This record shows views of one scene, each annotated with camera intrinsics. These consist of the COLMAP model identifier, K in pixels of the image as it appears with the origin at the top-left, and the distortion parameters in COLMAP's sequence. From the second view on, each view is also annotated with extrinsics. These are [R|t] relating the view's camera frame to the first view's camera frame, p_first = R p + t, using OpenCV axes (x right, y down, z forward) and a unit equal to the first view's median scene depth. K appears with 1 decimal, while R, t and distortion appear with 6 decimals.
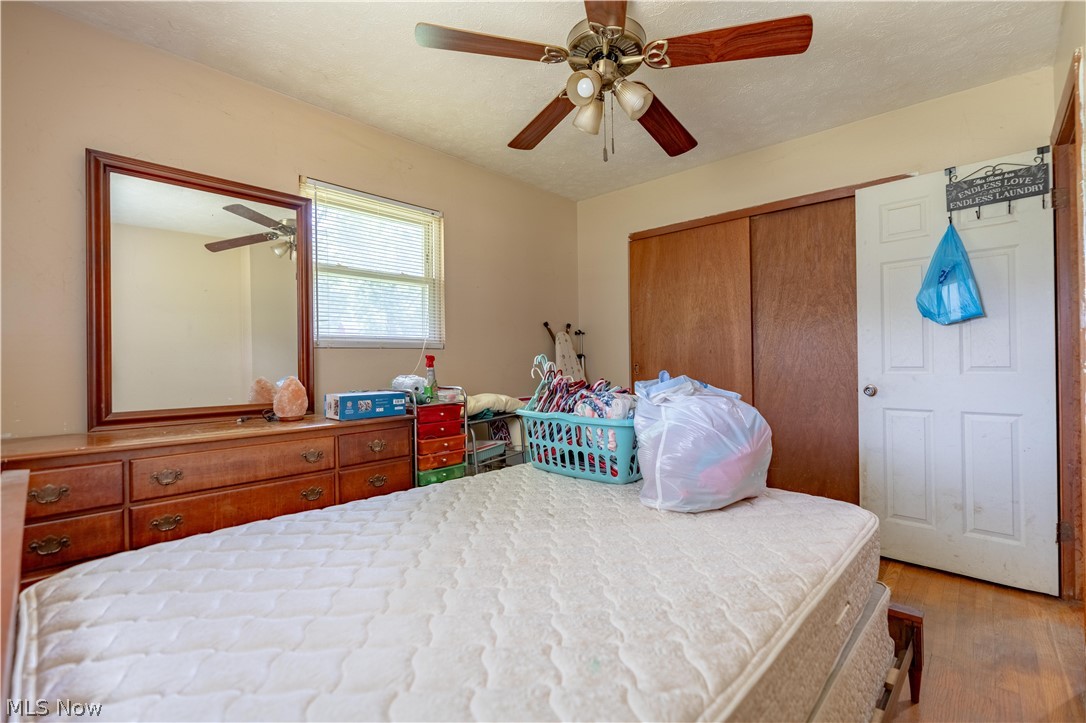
lens RADIAL K [[486.1, 0, 543.7], [0, 486.1, 361.6], [0, 0, 1]] dist [-0.002993, 0.001341]
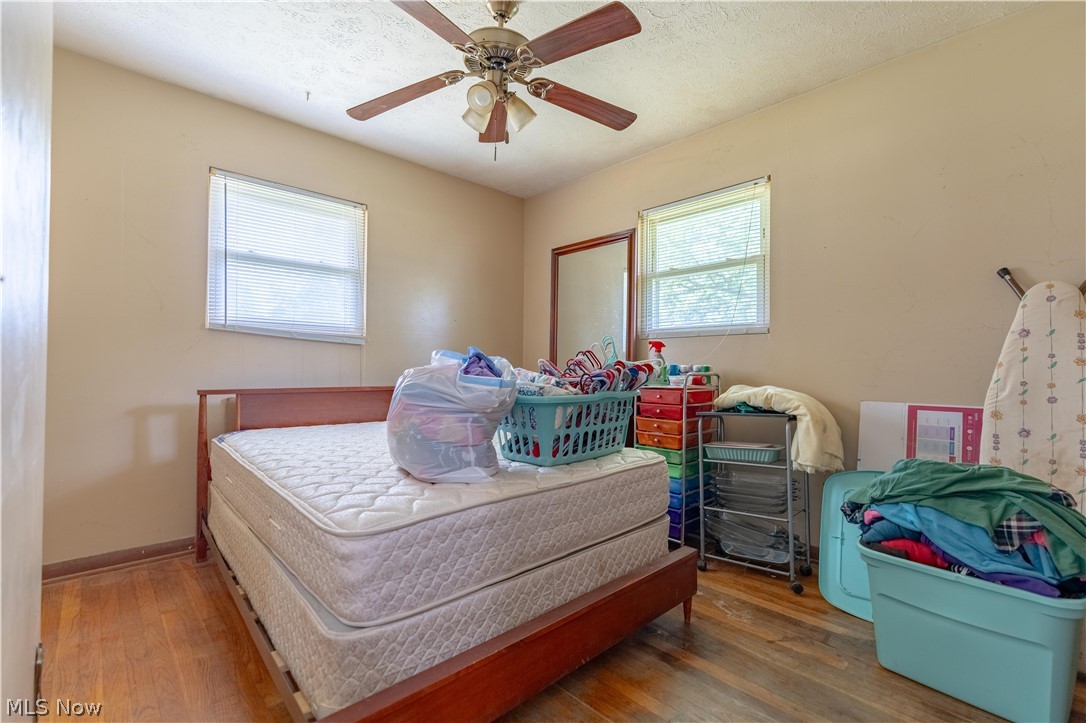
lens RADIAL K [[486.1, 0, 544.2], [0, 486.1, 364.6], [0, 0, 1]] dist [-0.002993, 0.001341]
pose [[-0.048699, -0.000603, -0.998813, 0.782292], [-0.003203, 0.999995, -0.000447, 0.037441], [0.998808, 0.003178, -0.048701, 0.744105]]
